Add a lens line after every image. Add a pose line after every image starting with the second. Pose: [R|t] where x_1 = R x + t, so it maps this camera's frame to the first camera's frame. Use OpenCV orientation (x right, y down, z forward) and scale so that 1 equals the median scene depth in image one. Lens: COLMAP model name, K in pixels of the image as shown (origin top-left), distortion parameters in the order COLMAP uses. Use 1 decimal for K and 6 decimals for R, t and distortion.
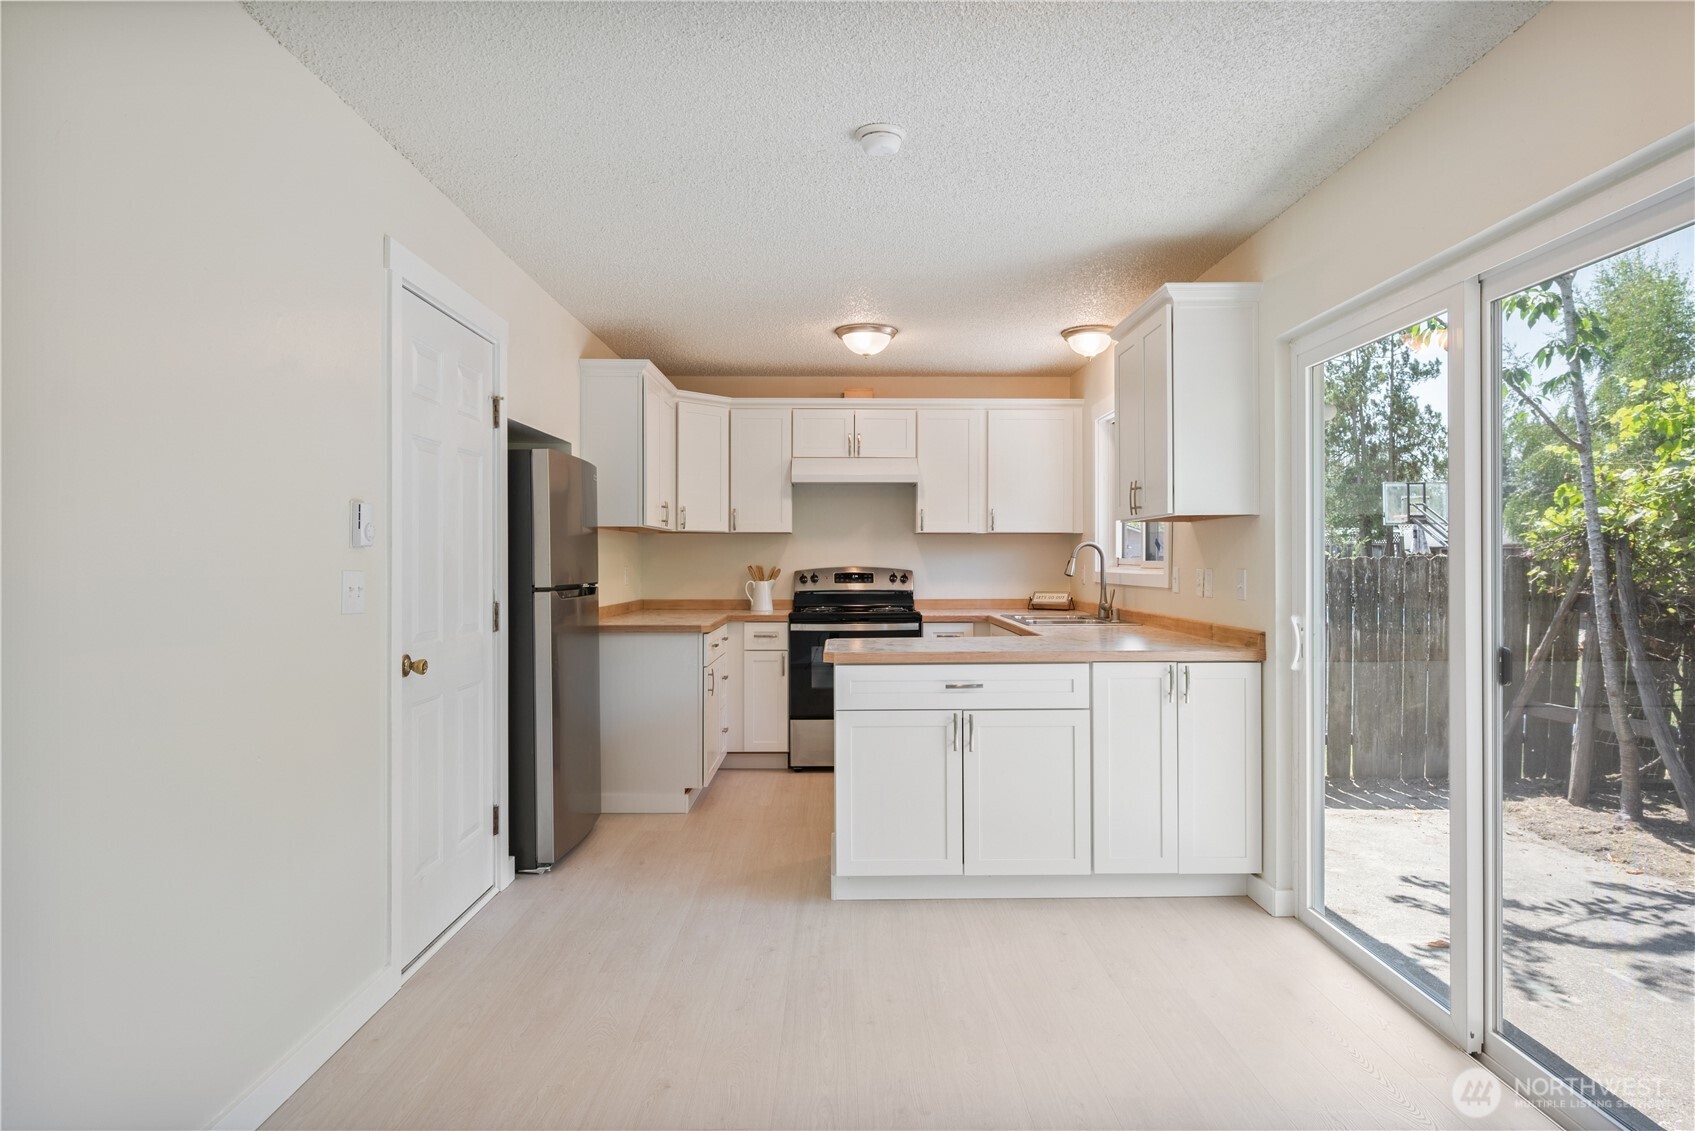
lens RADIAL K [[998.1, 0, 856.5], [0, 998.1, 568.0], [0, 0, 1]] dist [-0.001880, -0.000867]
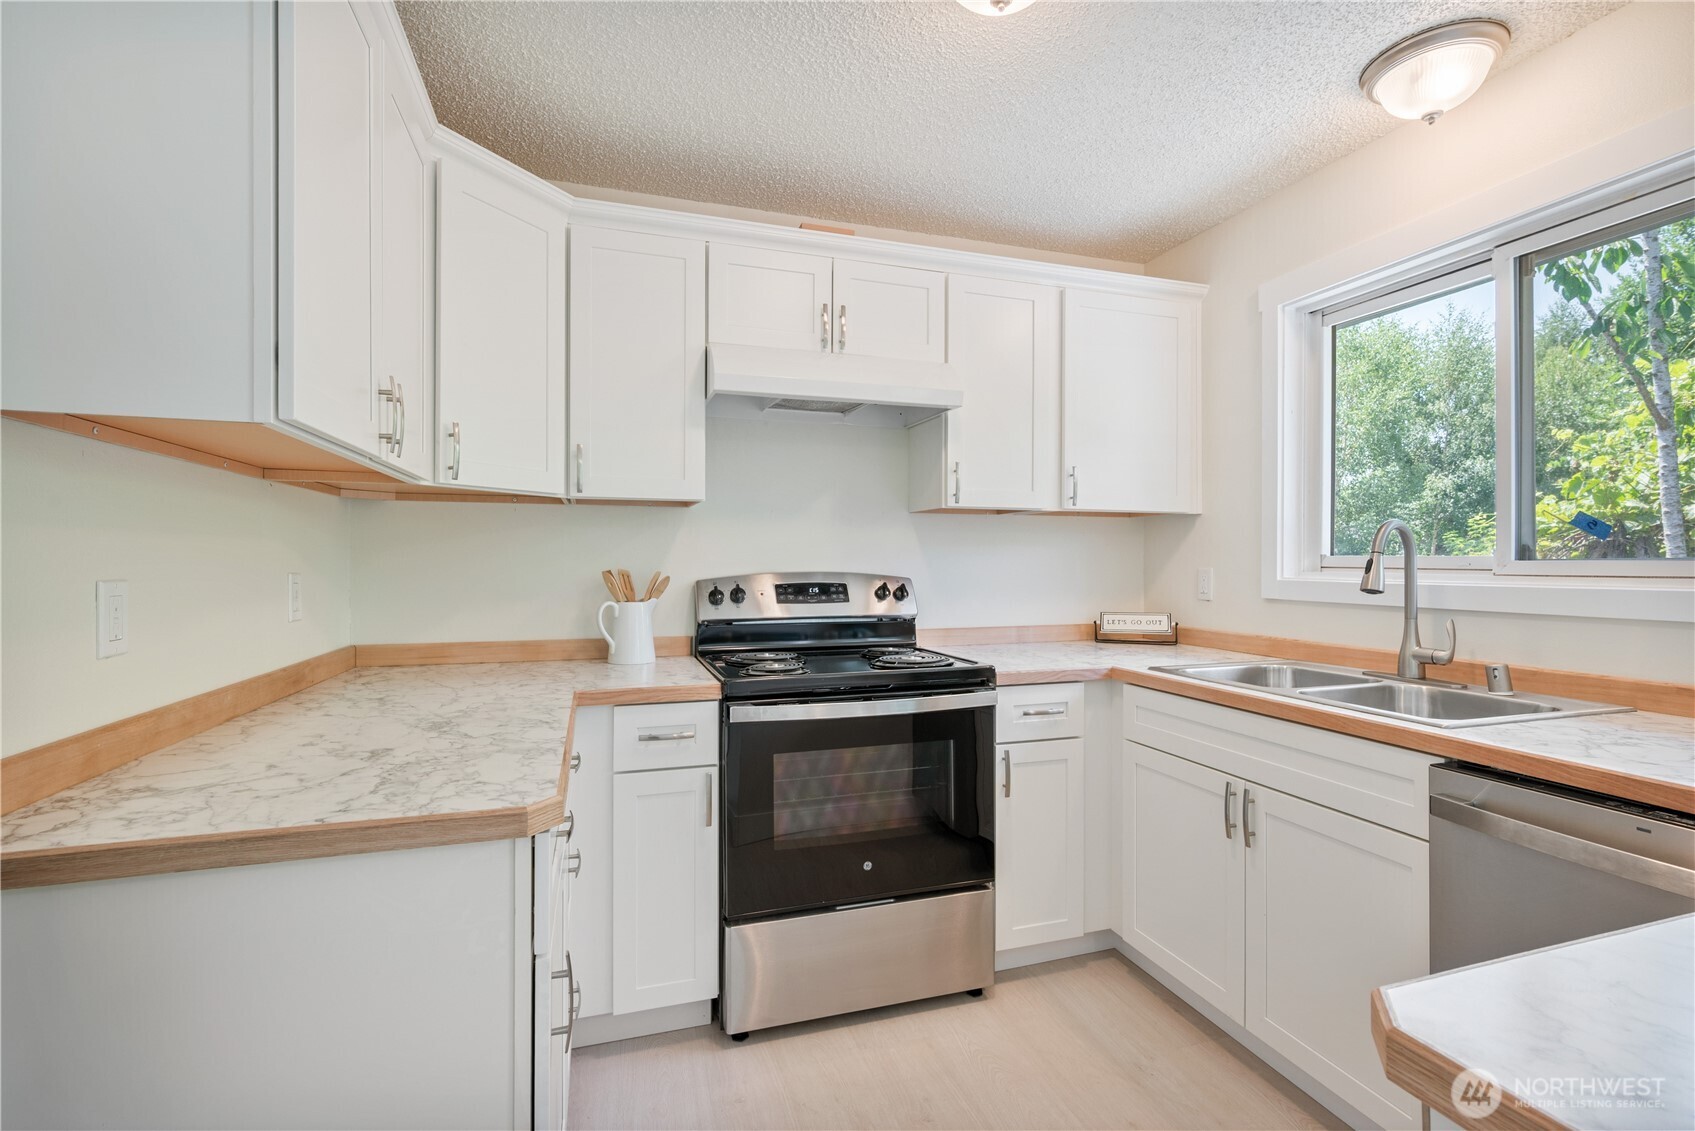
lens RADIAL K [[749.6, 0, 832.5], [0, 749.6, 567.2], [0, 0, 1]] dist [0.000799, -0.000720]
pose [[0.958616, -0.000321, 0.284703, -0.106809], [0.000696, 0.999999, -0.001218, -0.003139], [-0.284702, 0.001366, 0.958615, 0.630441]]
